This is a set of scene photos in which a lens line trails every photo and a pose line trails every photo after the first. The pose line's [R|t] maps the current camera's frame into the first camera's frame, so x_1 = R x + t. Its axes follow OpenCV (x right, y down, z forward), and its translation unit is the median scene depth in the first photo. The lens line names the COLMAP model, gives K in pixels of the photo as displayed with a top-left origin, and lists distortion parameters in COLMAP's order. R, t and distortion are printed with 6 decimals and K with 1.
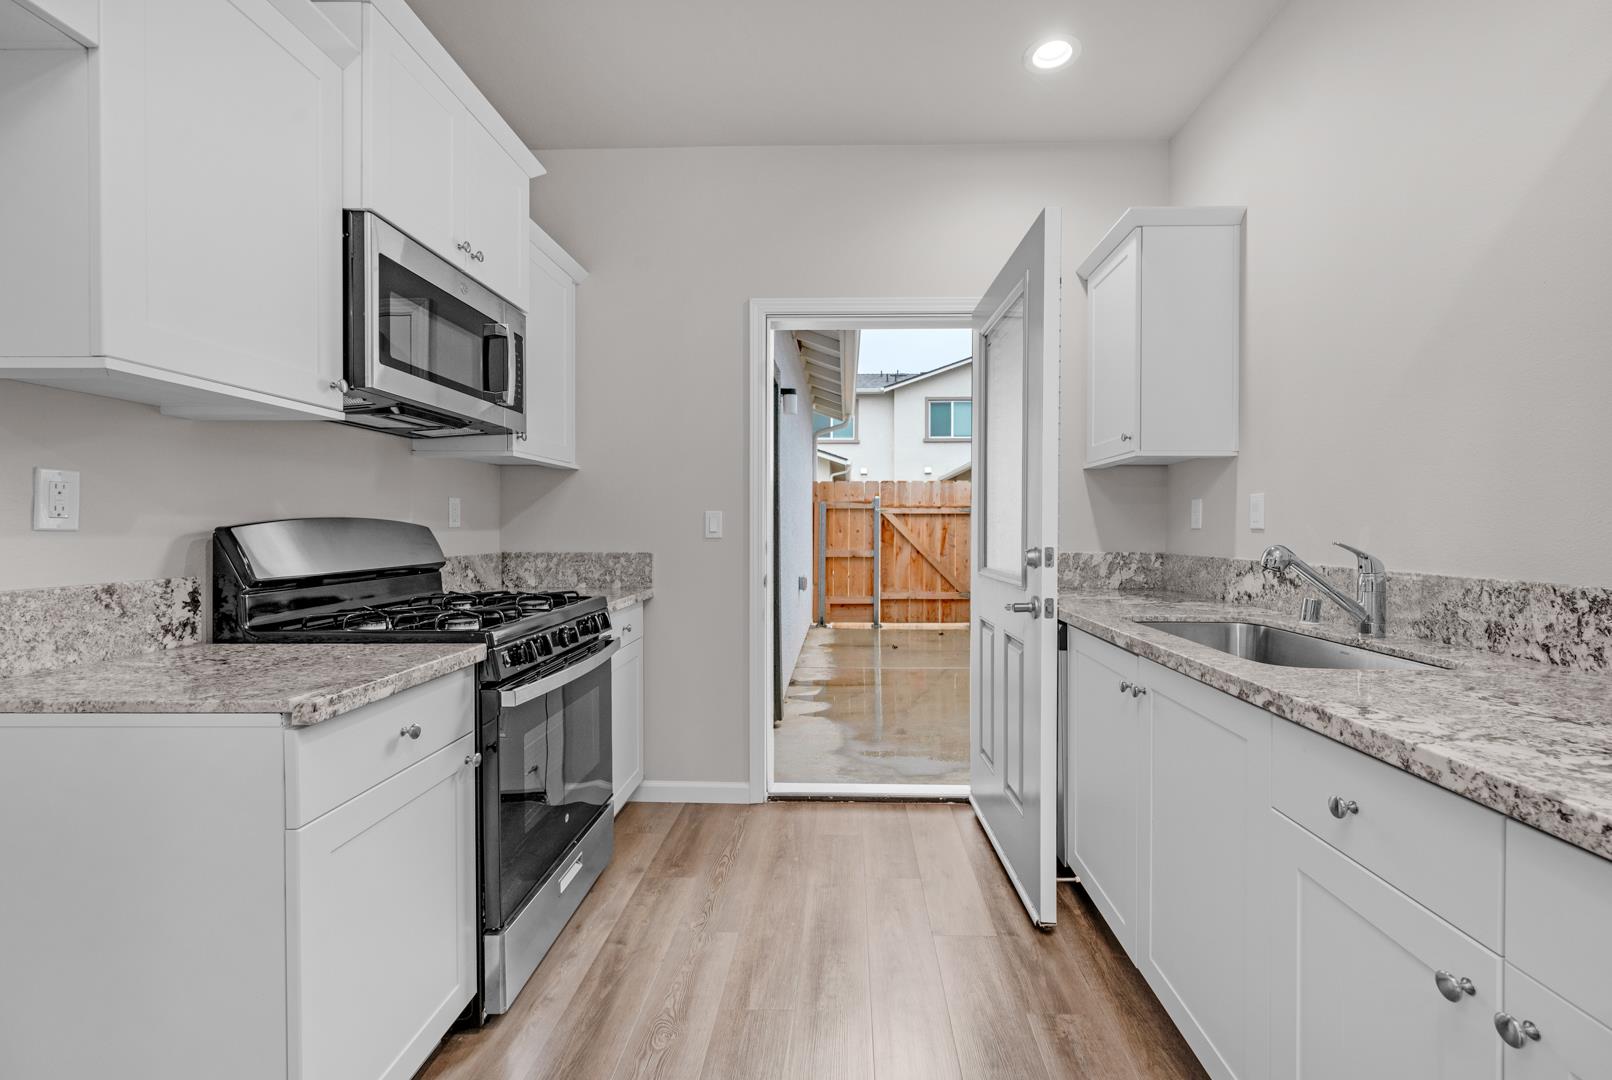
lens RADIAL K [[689.8, 0, 817.1], [0, 689.8, 525.5], [0, 0, 1]] dist [-0.001498, -0.000652]
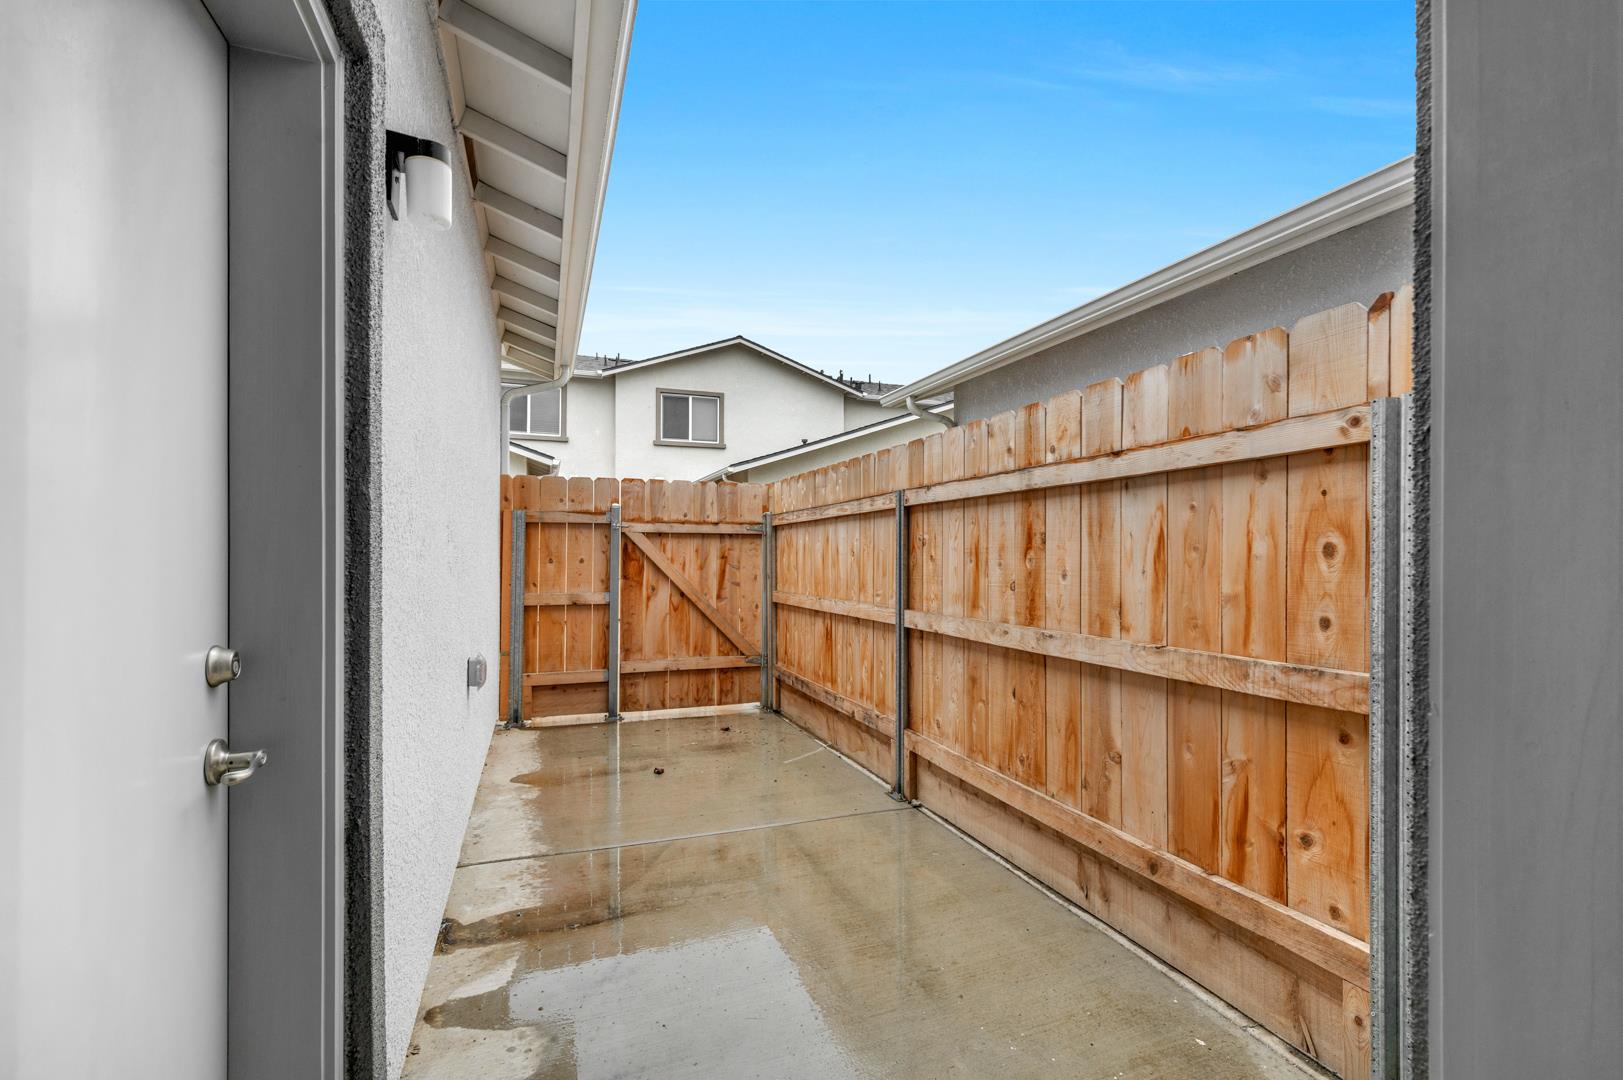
lens RADIAL K [[727.5, 0, 800.8], [0, 727.5, 550.5], [0, 0, 1]] dist [-0.001243, -0.000505]
pose [[0.927428, 0.002169, 0.373994, -0.000473], [-0.002297, 0.999997, -0.000105, -0.001649], [-0.373993, -0.000762, 0.927431, 0.348553]]
